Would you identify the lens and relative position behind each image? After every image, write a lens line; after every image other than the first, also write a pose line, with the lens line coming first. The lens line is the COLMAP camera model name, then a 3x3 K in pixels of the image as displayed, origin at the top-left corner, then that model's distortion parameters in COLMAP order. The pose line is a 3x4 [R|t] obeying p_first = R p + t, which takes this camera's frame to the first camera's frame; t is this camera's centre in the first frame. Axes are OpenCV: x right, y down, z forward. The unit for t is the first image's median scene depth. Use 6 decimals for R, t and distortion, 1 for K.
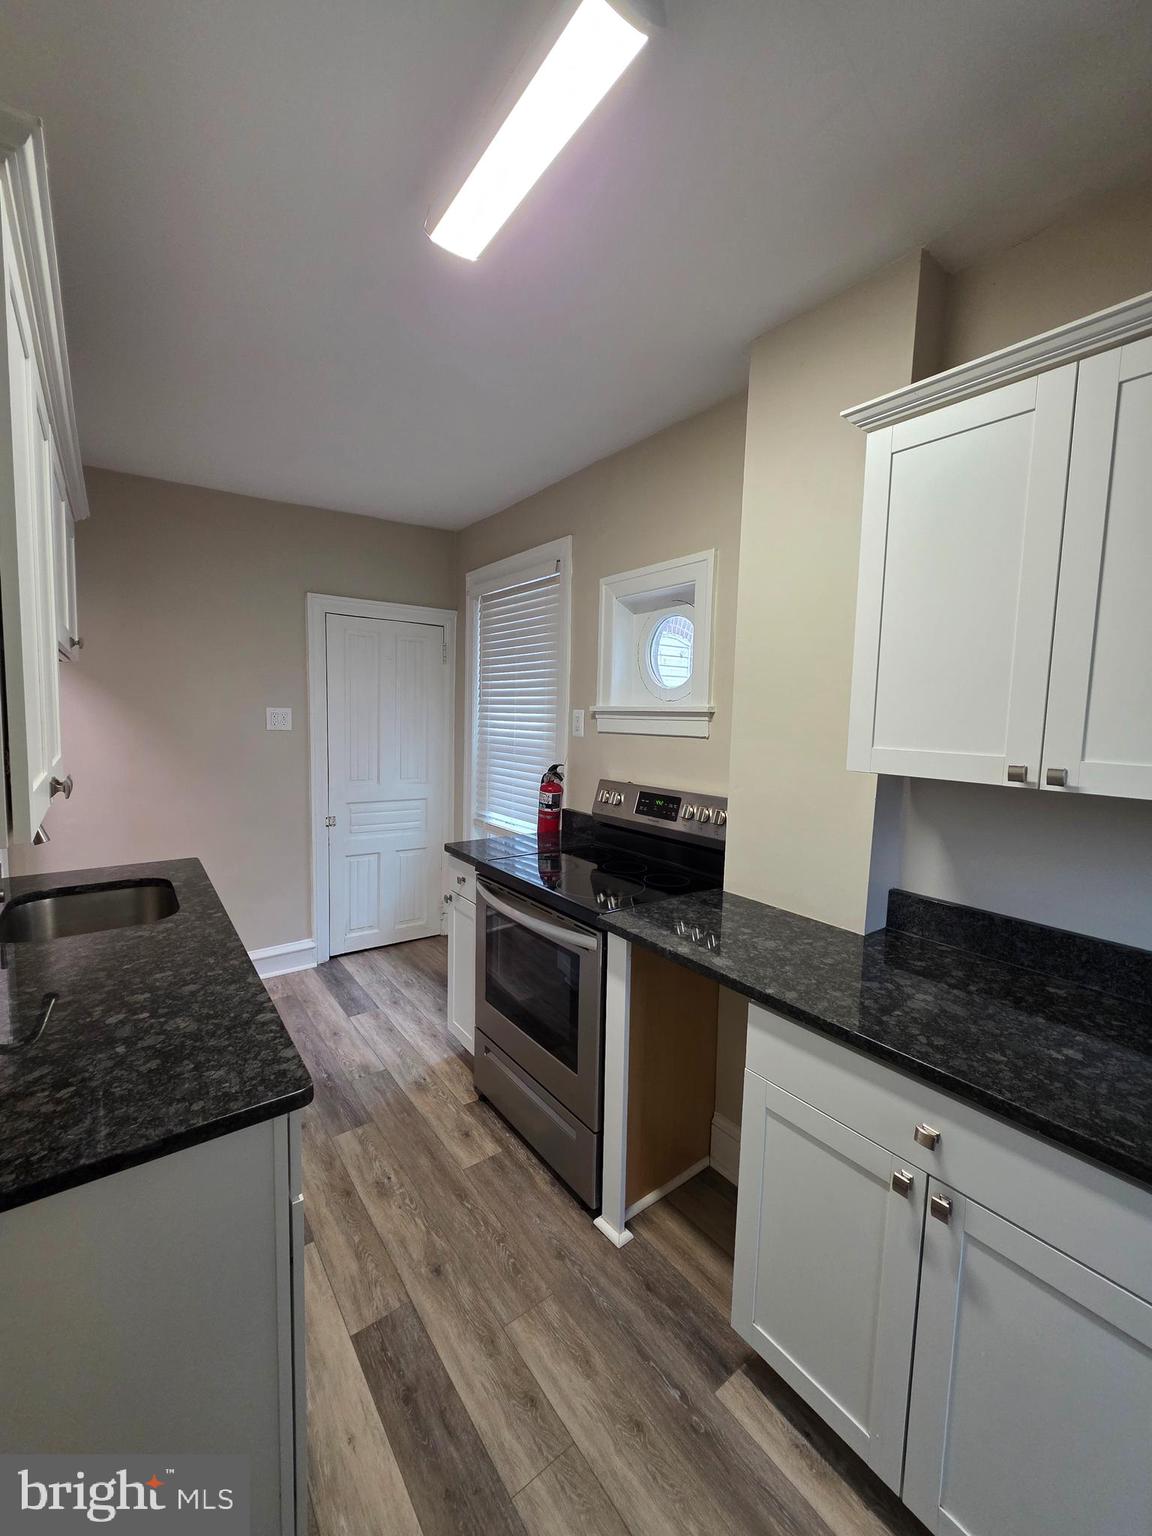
lens RADIAL K [[613.2, 0, 583.7], [0, 613.2, 765.8], [0, 0, 1]] dist [0.003448, -0.000144]
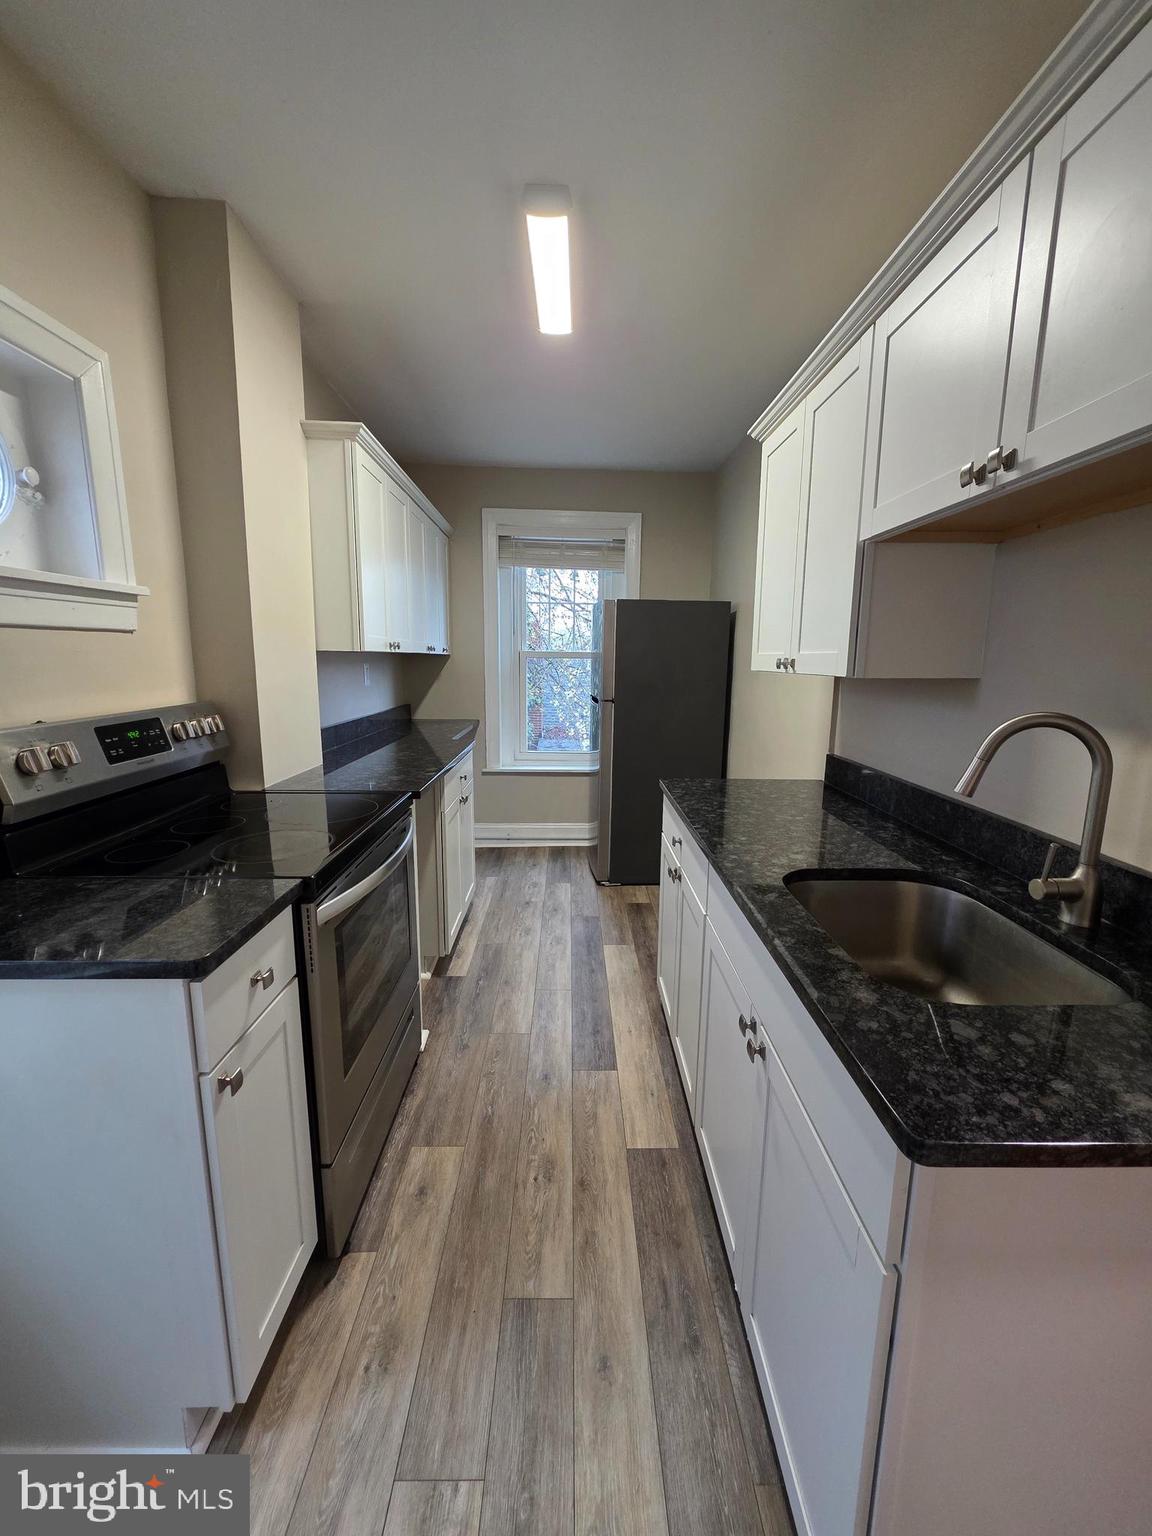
lens RADIAL K [[613.2, 0, 583.7], [0, 613.2, 765.8], [0, 0, 1]] dist [0.003448, -0.000144]
pose [[-0.806590, -0.137695, 0.574851, -0.825336], [0.020764, 0.965291, 0.260351, -0.086868], [-0.590747, 0.221933, -0.775734, 1.589943]]
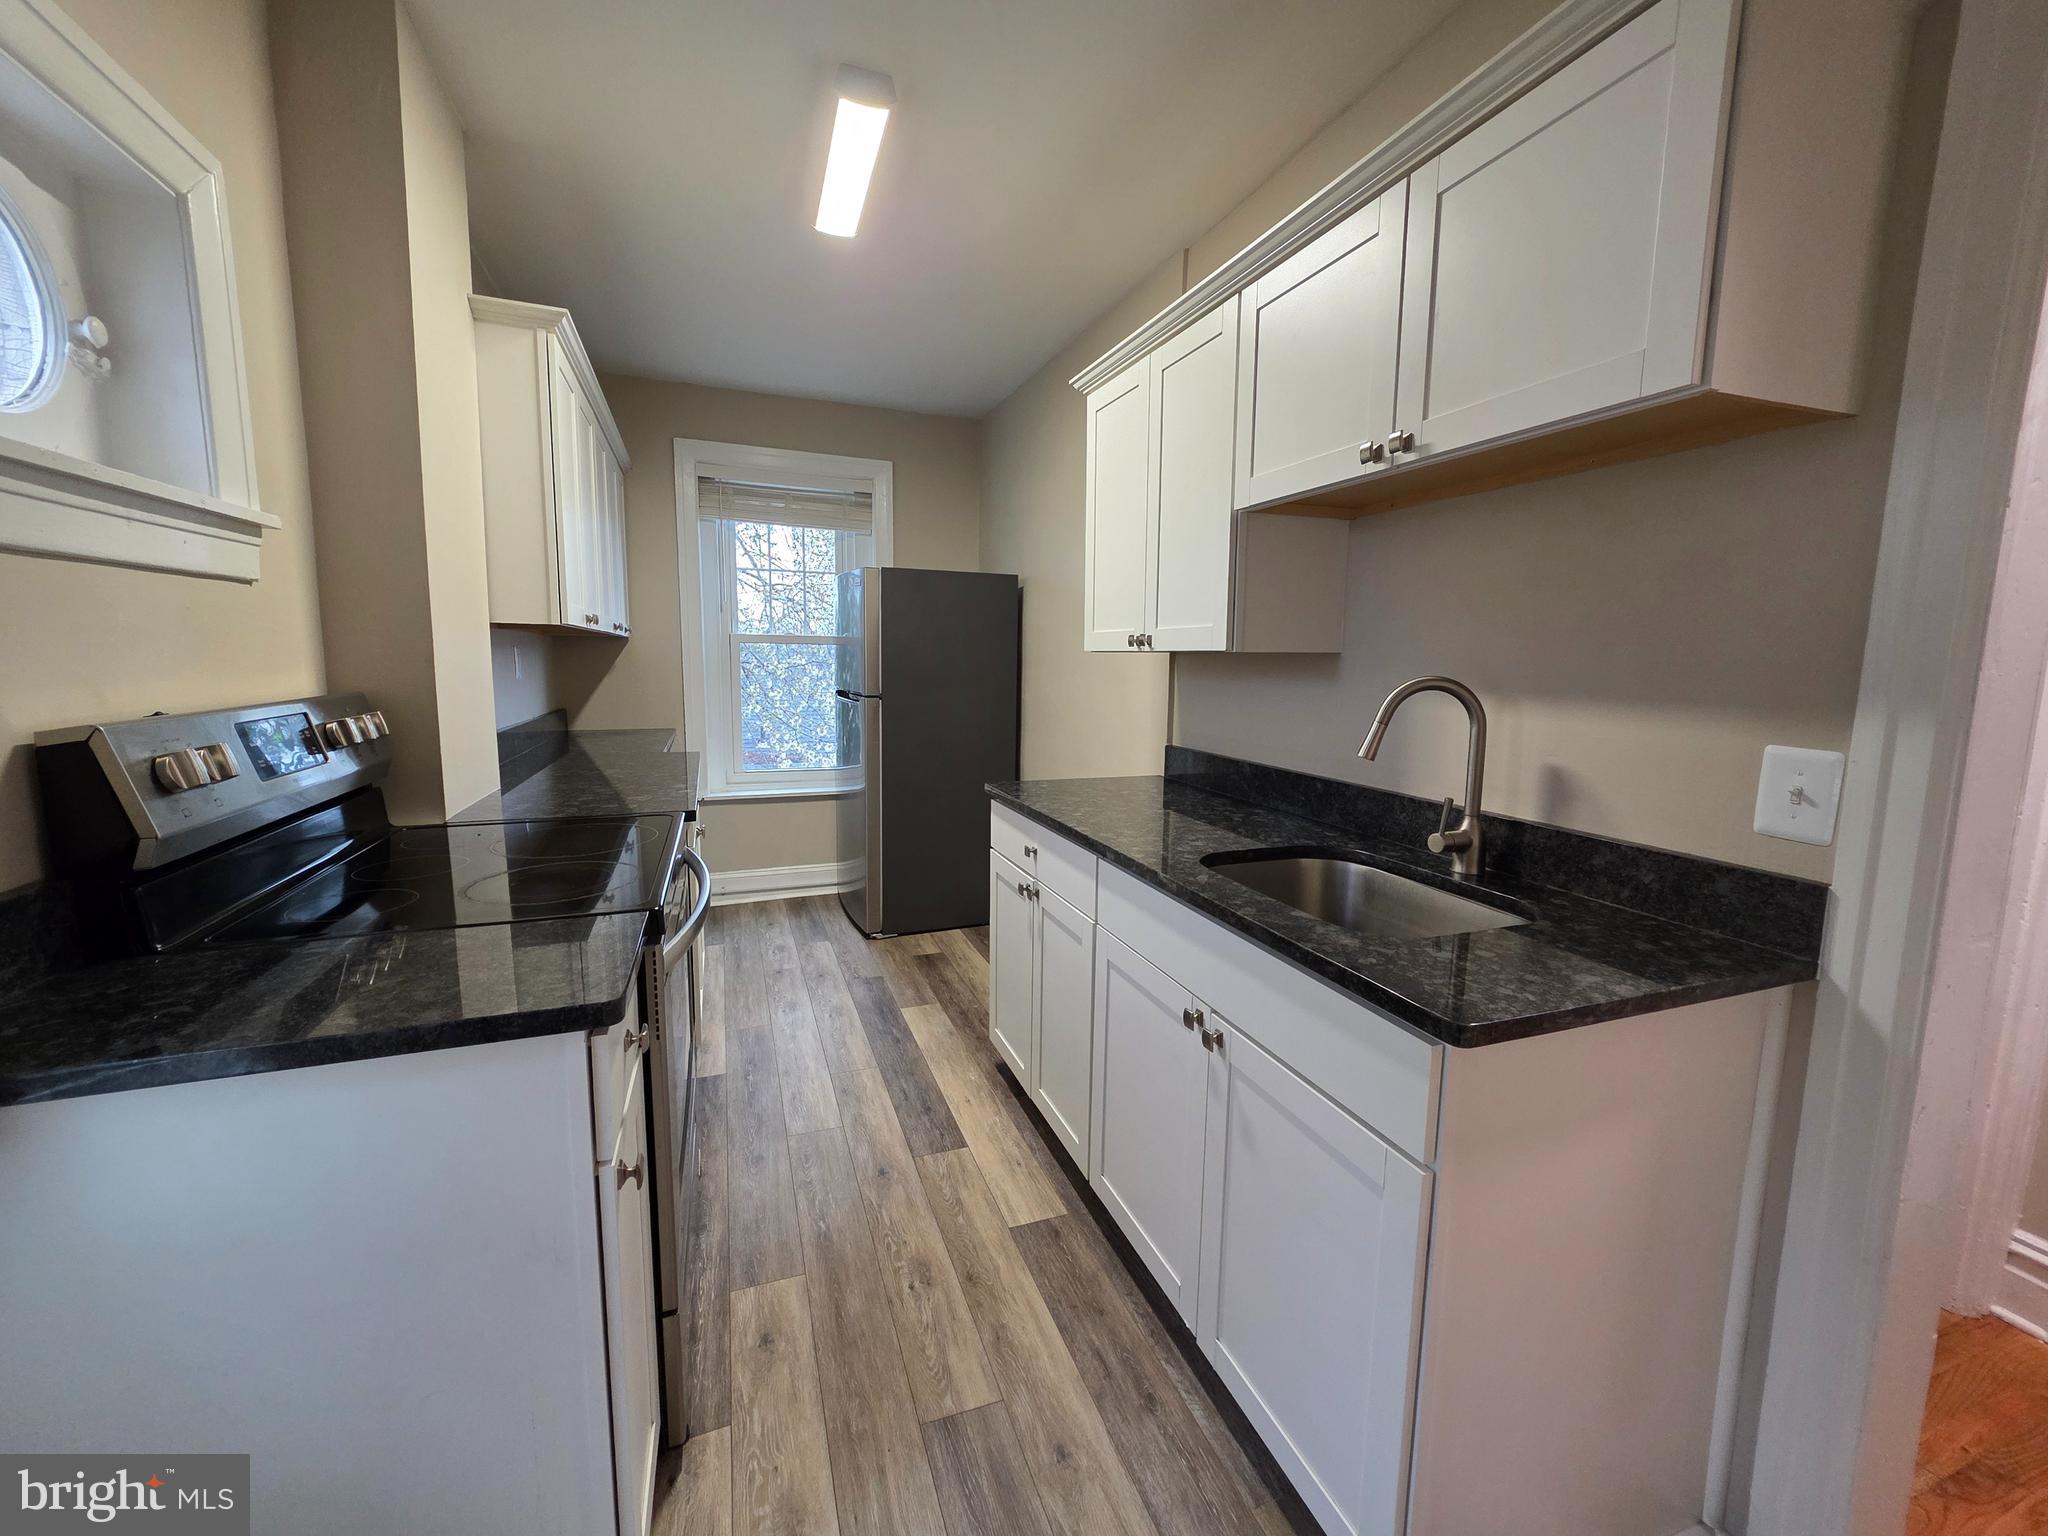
lens RADIAL K [[817.5, 0, 1025.4], [0, 817.5, 756.6], [0, 0, 1]] dist [0.003448, -0.000144]
pose [[-0.955201, -0.073264, 0.286745, -0.686598], [-0.010547, 0.976686, 0.214413, -0.068968], [-0.295769, 0.201783, -0.933705, 1.782790]]
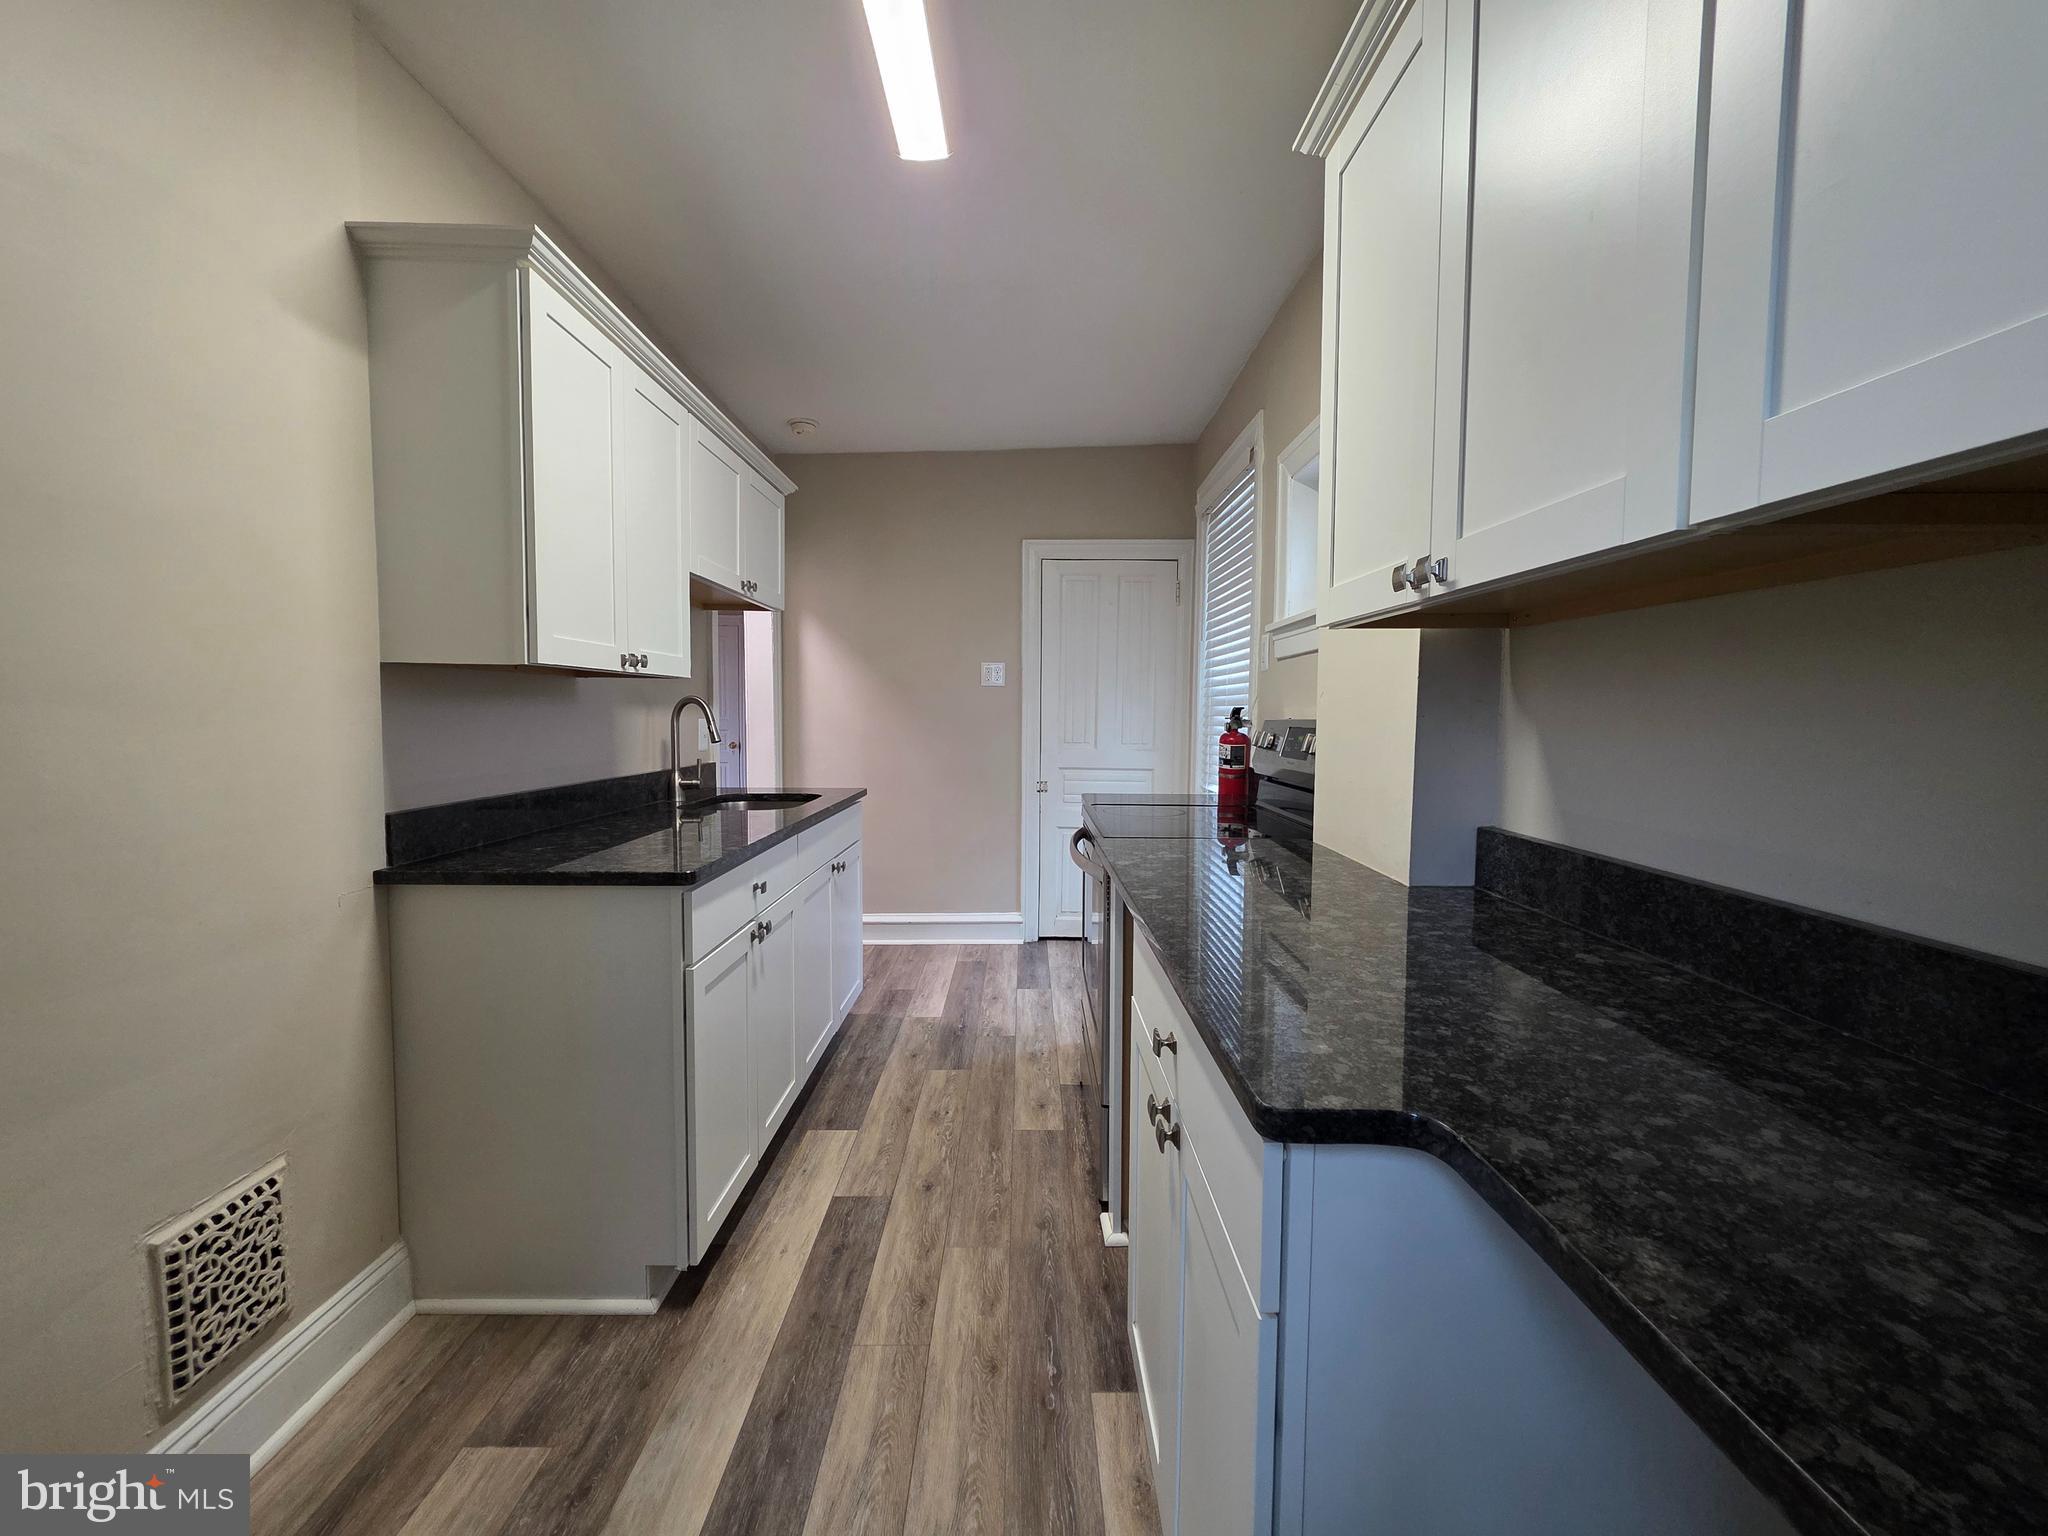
lens RADIAL K [[817.5, 0, 1025.4], [0, 817.5, 756.6], [0, 0, 1]] dist [0.003448, -0.000144]
pose [[0.795571, 0.014554, -0.605686, 0.587133], [-0.039584, 0.998824, -0.027993, 0.157732], [0.604566, 0.046246, 0.795212, 0.033546]]
